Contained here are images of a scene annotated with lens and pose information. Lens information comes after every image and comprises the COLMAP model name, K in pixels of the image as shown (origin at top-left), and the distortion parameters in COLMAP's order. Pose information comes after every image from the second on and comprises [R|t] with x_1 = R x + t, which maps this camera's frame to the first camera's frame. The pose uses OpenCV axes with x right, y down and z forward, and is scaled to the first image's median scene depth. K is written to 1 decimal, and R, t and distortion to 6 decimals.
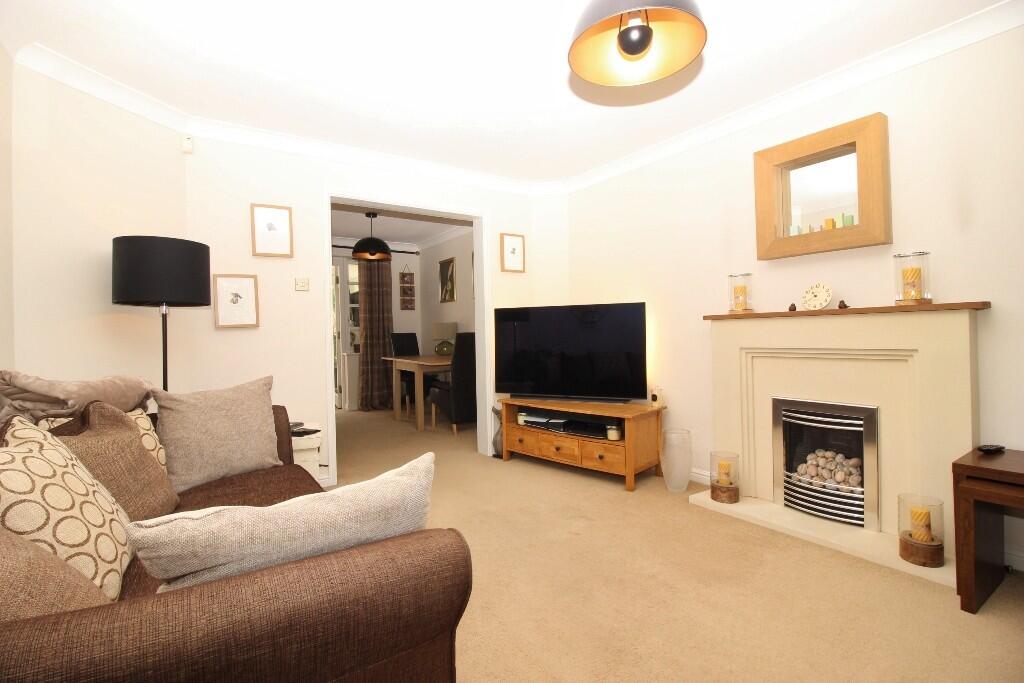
lens RADIAL K [[475.3, 0, 510.7], [0, 475.3, 338.1], [0, 0, 1]] dist [-0.009836, -0.004617]
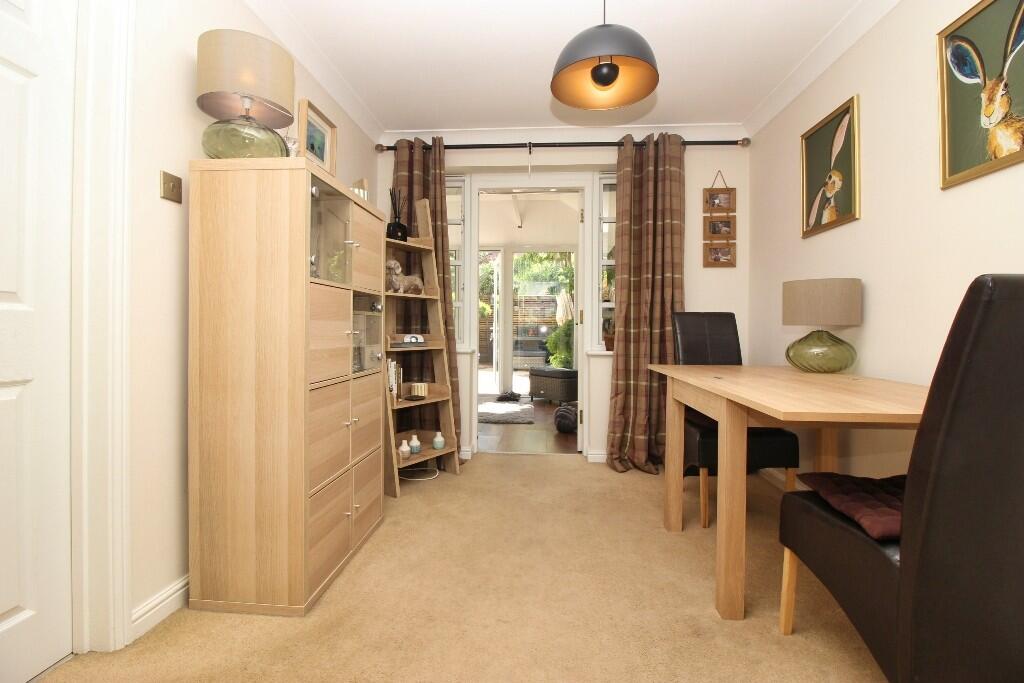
lens RADIAL K [[475.3, 0, 509.1], [0, 475.3, 333.9], [0, 0, 1]] dist [-0.009836, -0.004617]
pose [[0.789191, 0.031159, -0.613357, -0.095609], [-0.024589, 0.999514, 0.019138, 0.004742], [0.613656, -0.000022, 0.789574, 0.528288]]
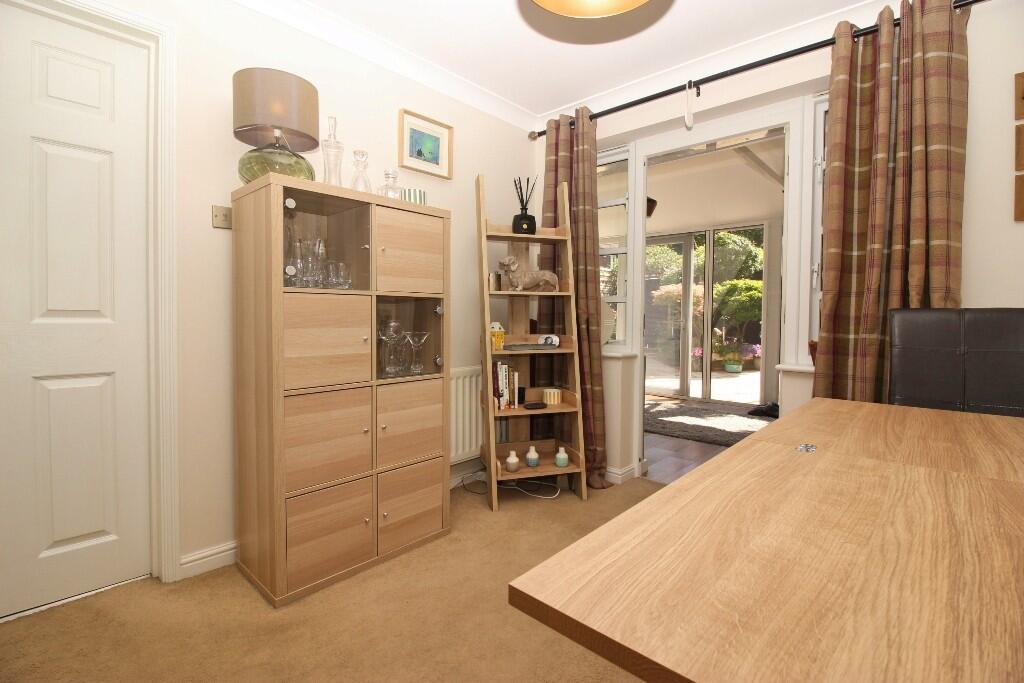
lens RADIAL K [[475.3, 0, 510.9], [0, 475.3, 332.6], [0, 0, 1]] dist [-0.009836, -0.004617]
pose [[0.241824, 0.054929, -0.968764, -0.053791], [-0.014333, 0.998490, 0.053037, -0.007810], [0.970214, 0.001060, 0.242246, 0.707491]]
